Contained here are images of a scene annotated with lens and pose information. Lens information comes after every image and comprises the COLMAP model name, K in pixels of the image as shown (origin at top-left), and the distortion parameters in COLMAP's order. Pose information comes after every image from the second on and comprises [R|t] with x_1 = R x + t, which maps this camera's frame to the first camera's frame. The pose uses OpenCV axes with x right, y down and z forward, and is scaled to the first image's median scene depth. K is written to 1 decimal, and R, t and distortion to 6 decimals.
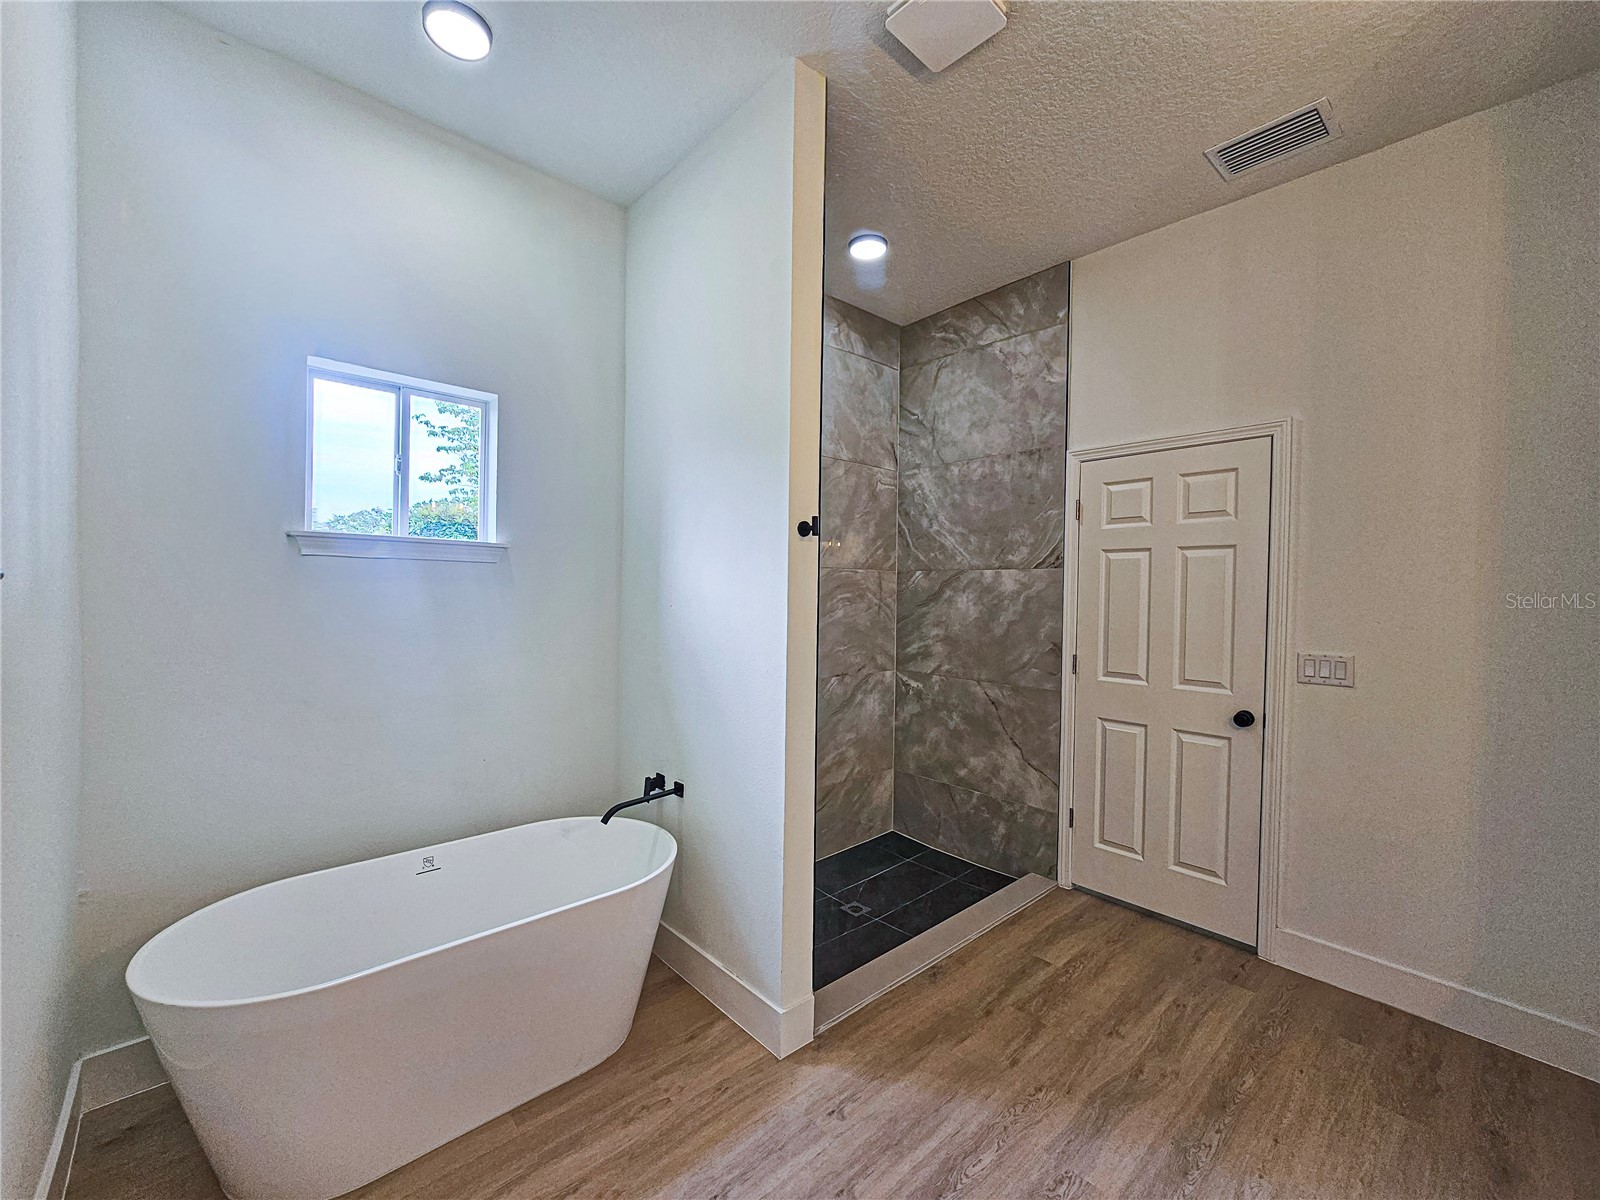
lens RADIAL K [[656.2, 0, 802.1], [0, 656.2, 603.6], [0, 0, 1]] dist [-0.000509, -0.000132]
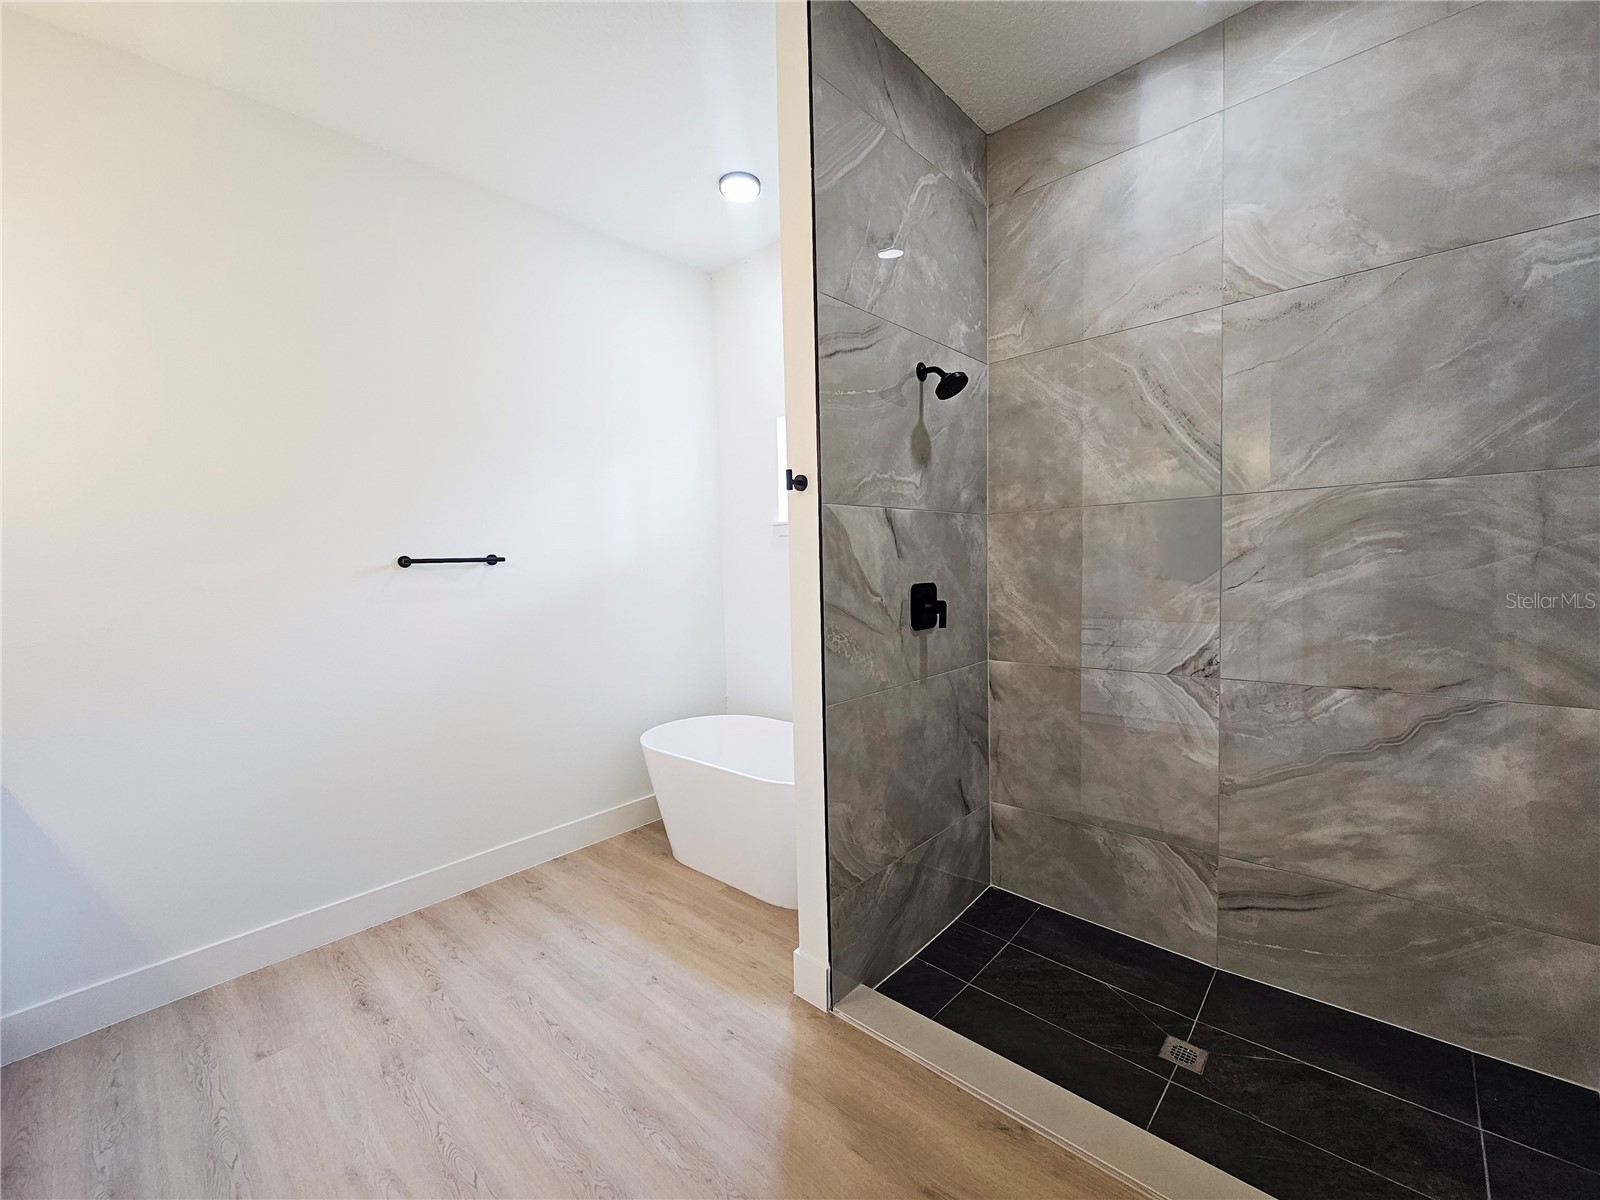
lens RADIAL K [[656.2, 0, 802.1], [0, 656.2, 603.6], [0, 0, 1]] dist [-0.000509, -0.000132]
pose [[0.093888, 0.050703, -0.994291, 0.529597], [0.012854, 0.998557, 0.052134, 0.008095], [0.995500, -0.017676, 0.093101, 0.497770]]
